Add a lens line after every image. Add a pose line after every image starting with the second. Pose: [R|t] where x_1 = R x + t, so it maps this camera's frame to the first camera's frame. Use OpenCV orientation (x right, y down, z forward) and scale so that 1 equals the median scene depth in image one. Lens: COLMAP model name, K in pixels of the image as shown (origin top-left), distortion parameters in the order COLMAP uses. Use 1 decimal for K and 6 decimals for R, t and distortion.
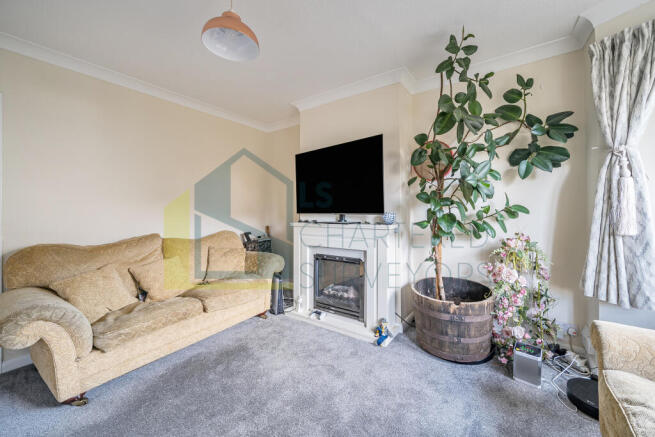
lens RADIAL K [[253.7, 0, 336.9], [0, 253.7, 207.9], [0, 0, 1]] dist [-0.001428, 0.000106]
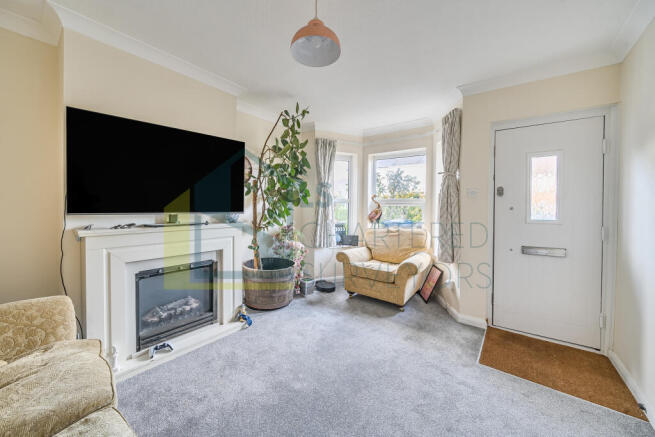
lens RADIAL K [[253.7, 0, 321.8], [0, 253.7, 213.0], [0, 0, 1]] dist [-0.001428, 0.000106]
pose [[0.058624, -0.006808, 0.998257, -0.767914], [-0.015147, 0.999856, 0.007708, 0.007666], [-0.998165, -0.015572, 0.058512, 0.480957]]
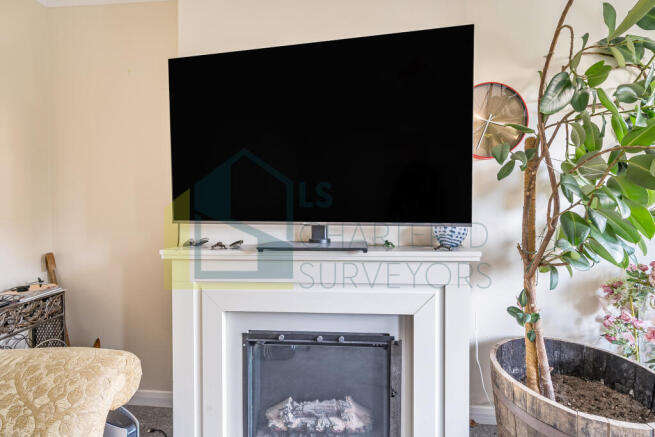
lens RADIAL K [[304.3, 0, 330.4], [0, 304.3, 218.4], [0, 0, 1]] dist [0.001498, -0.000016]
pose [[0.855117, -0.000416, 0.518436, -0.220643], [-0.009138, 0.999832, 0.015875, 0.006147], [-0.518355, -0.018312, 0.854969, 0.574852]]
